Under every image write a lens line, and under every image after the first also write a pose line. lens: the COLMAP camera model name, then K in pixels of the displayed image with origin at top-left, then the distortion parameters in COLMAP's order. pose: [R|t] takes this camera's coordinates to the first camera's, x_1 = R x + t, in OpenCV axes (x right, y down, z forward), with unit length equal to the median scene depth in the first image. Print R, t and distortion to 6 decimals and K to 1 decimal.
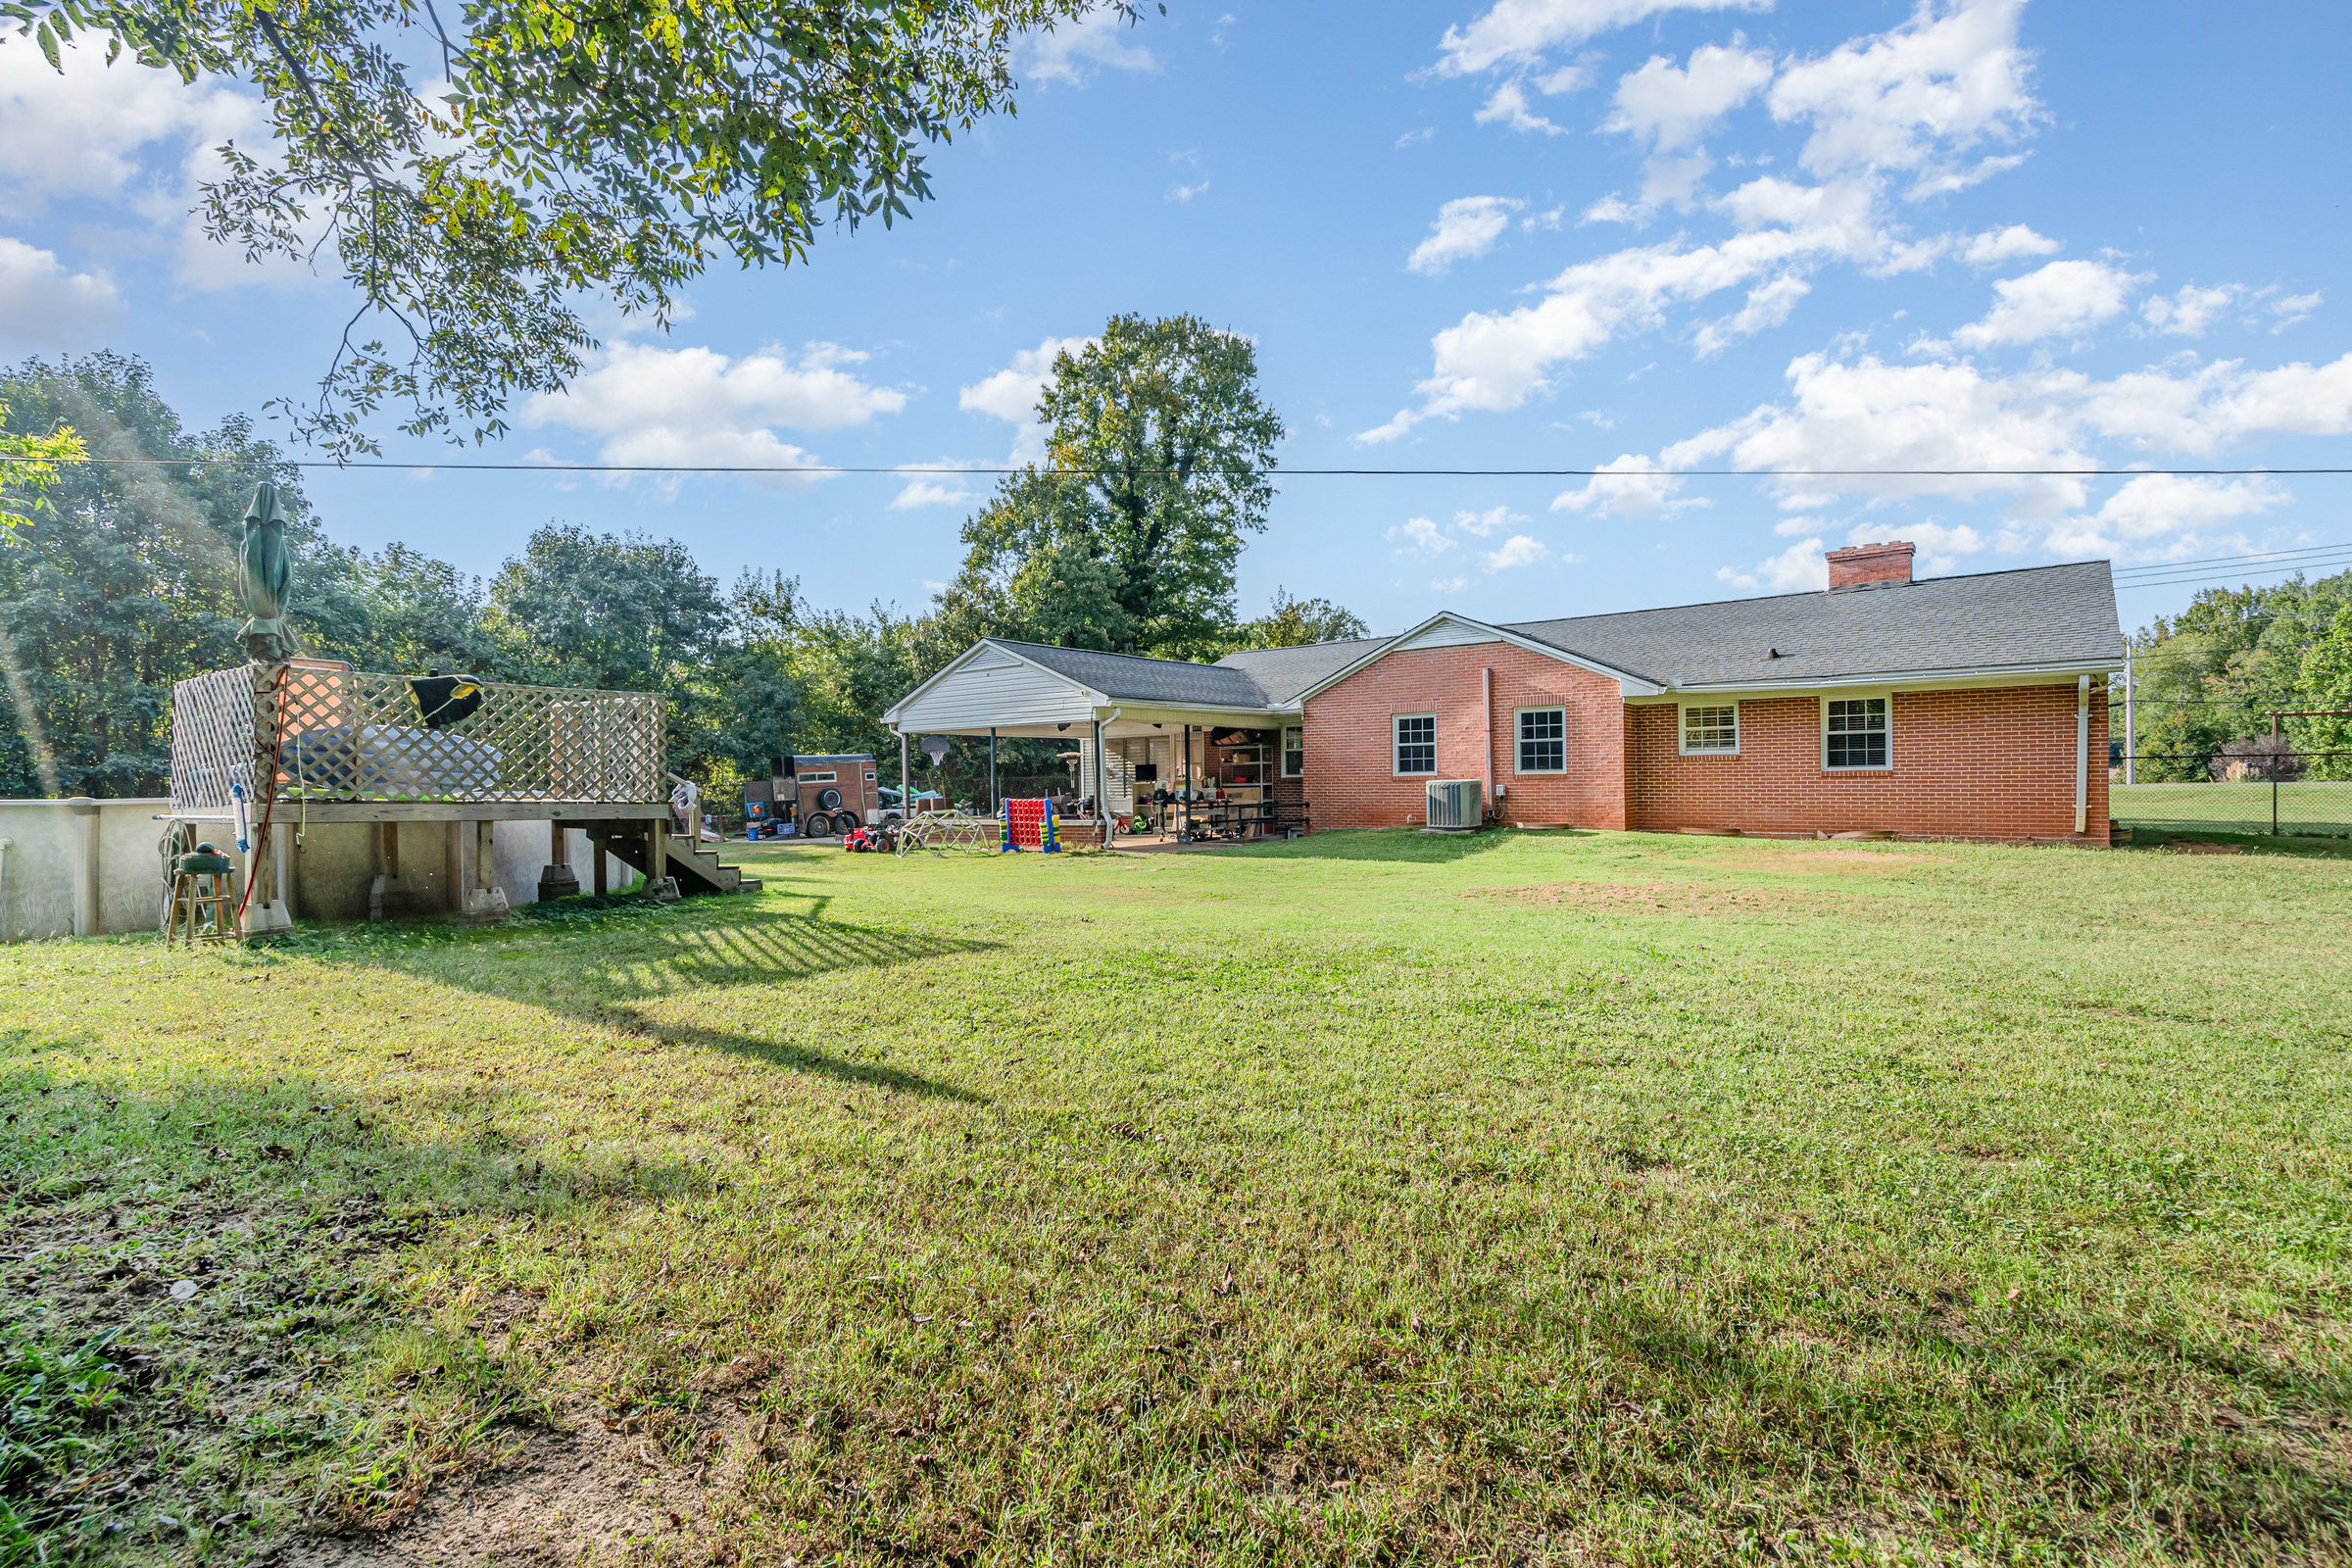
lens RADIAL K [[1067.3, 0, 1181.5], [0, 1067.3, 790.6], [0, 0, 1]] dist [-0.001106, 0.001825]
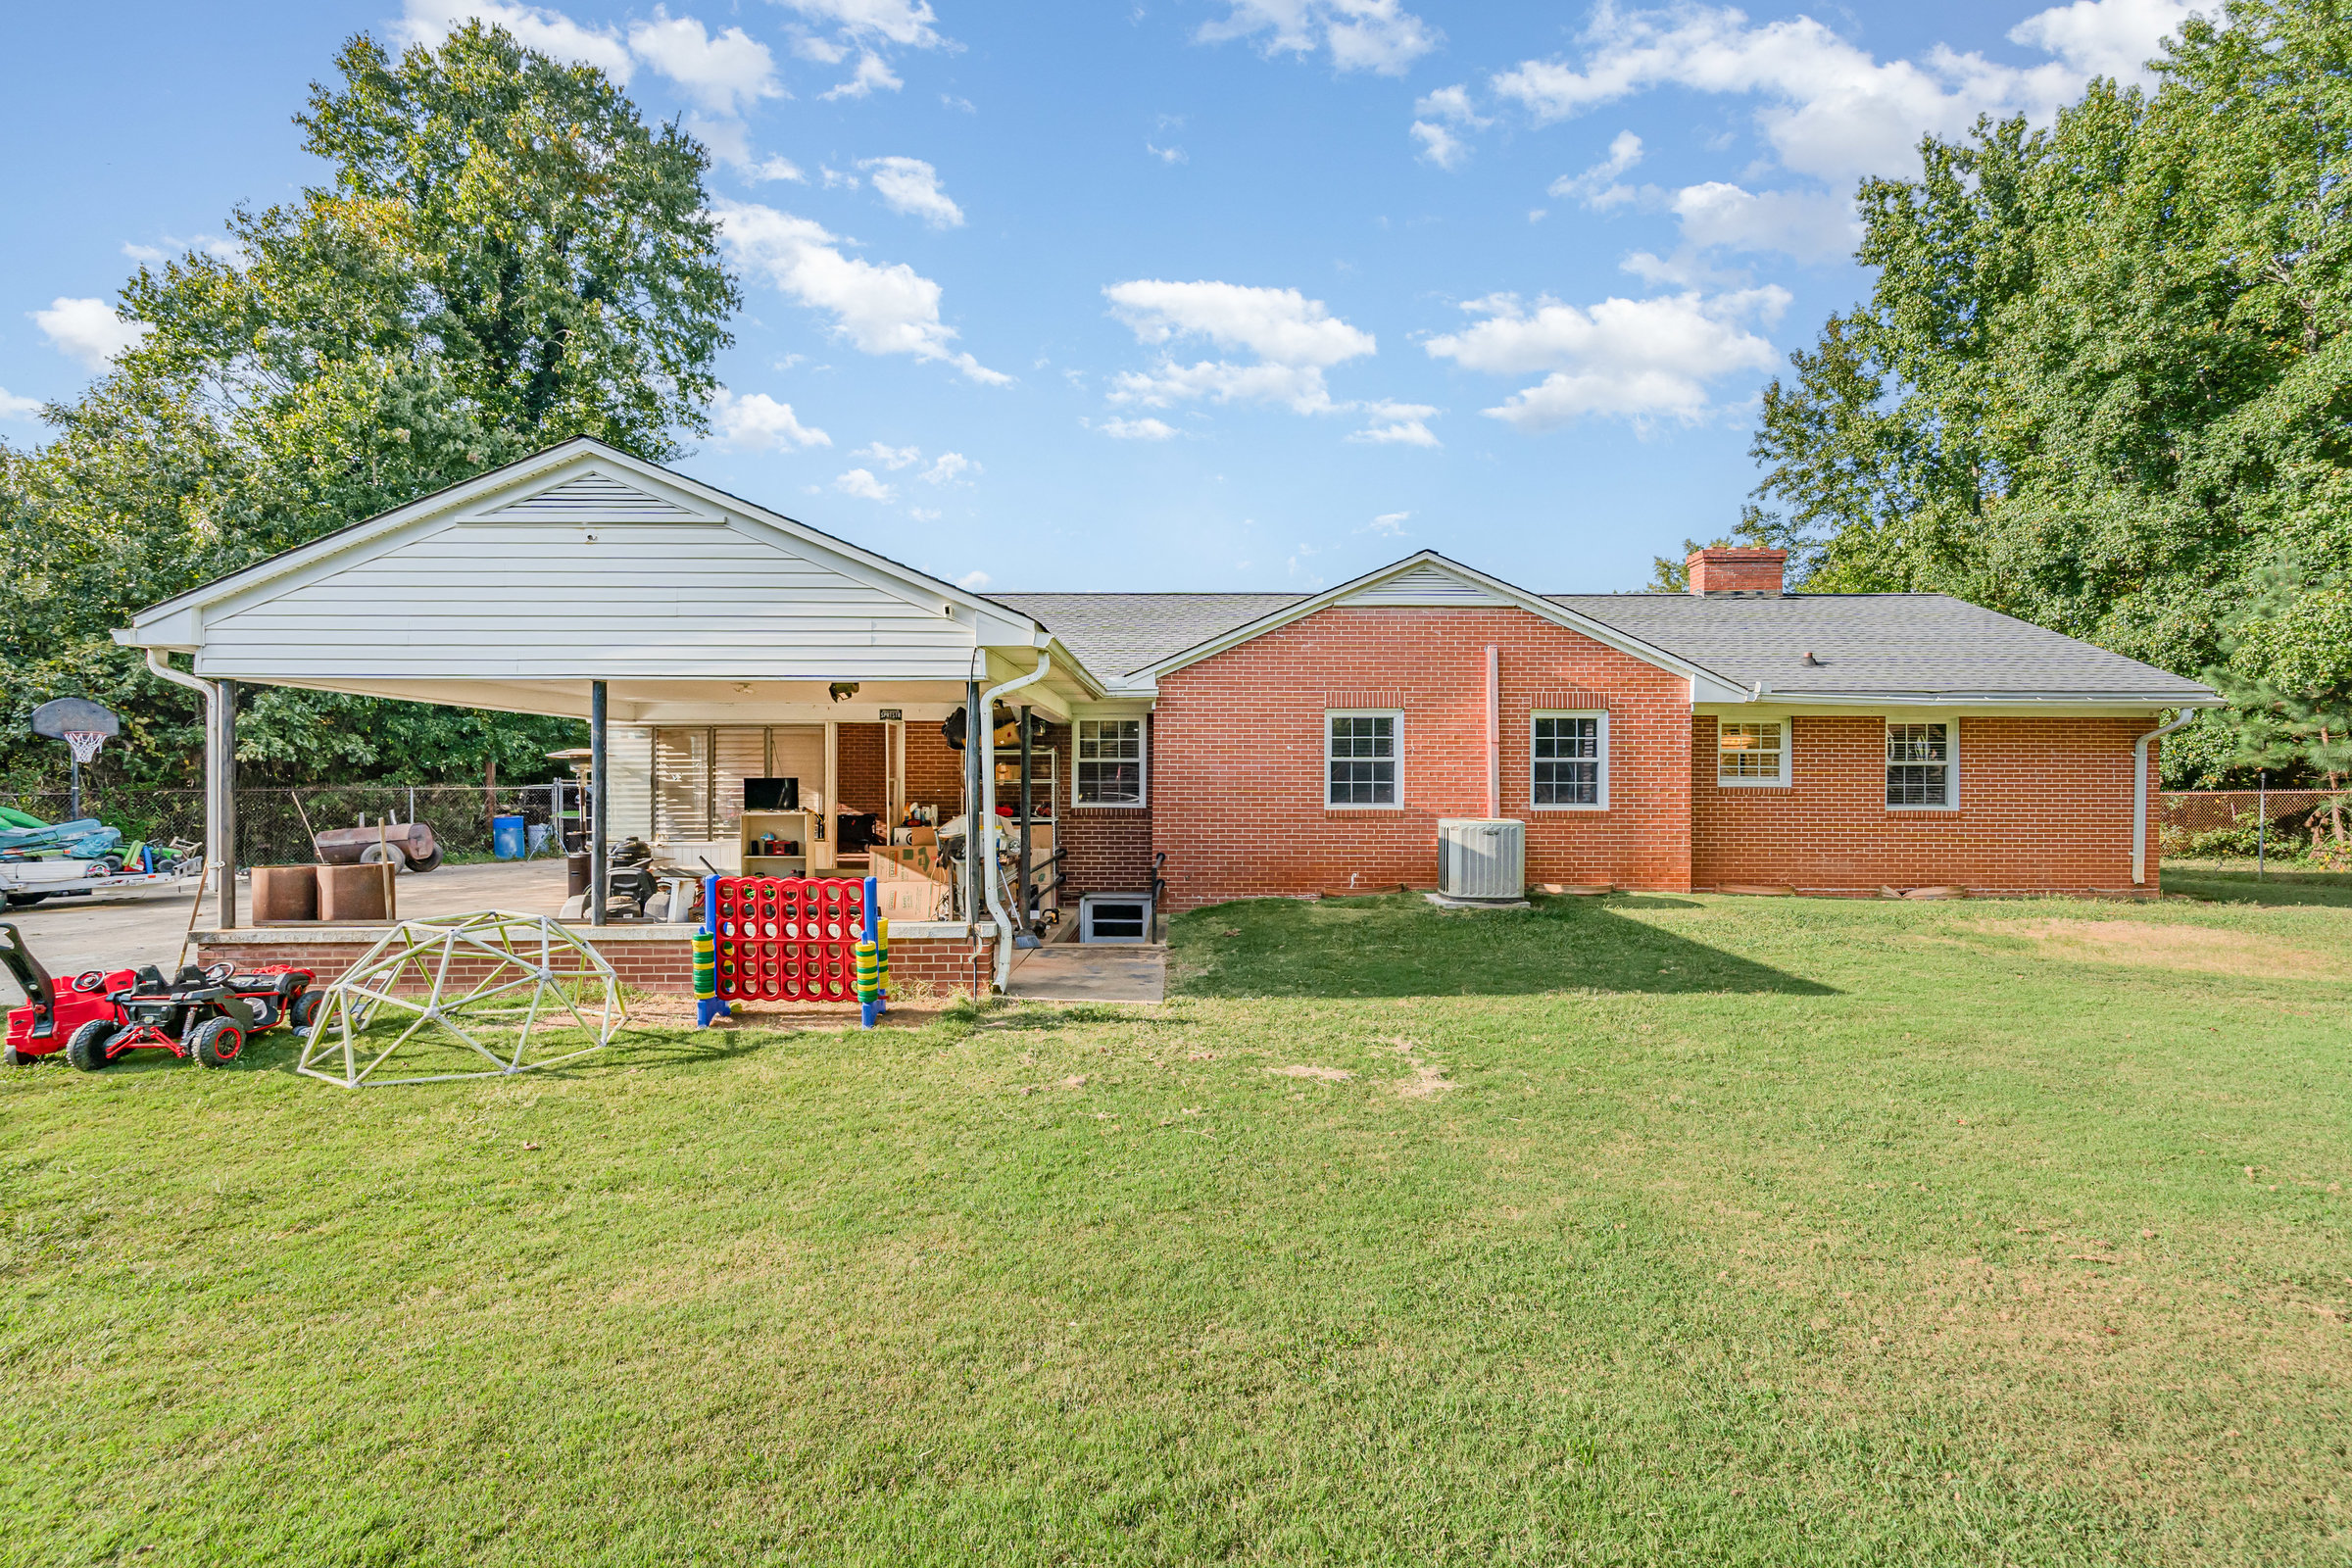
lens RADIAL K [[1067.3, 0, 1171.8], [0, 1067.3, 778.1], [0, 0, 1]] dist [-0.001106, 0.001825]
pose [[0.776175, 0.018579, 0.630244, -0.257429], [-0.006883, 0.999756, -0.020994, -0.018235], [-0.630481, 0.011957, 0.776113, 0.581619]]
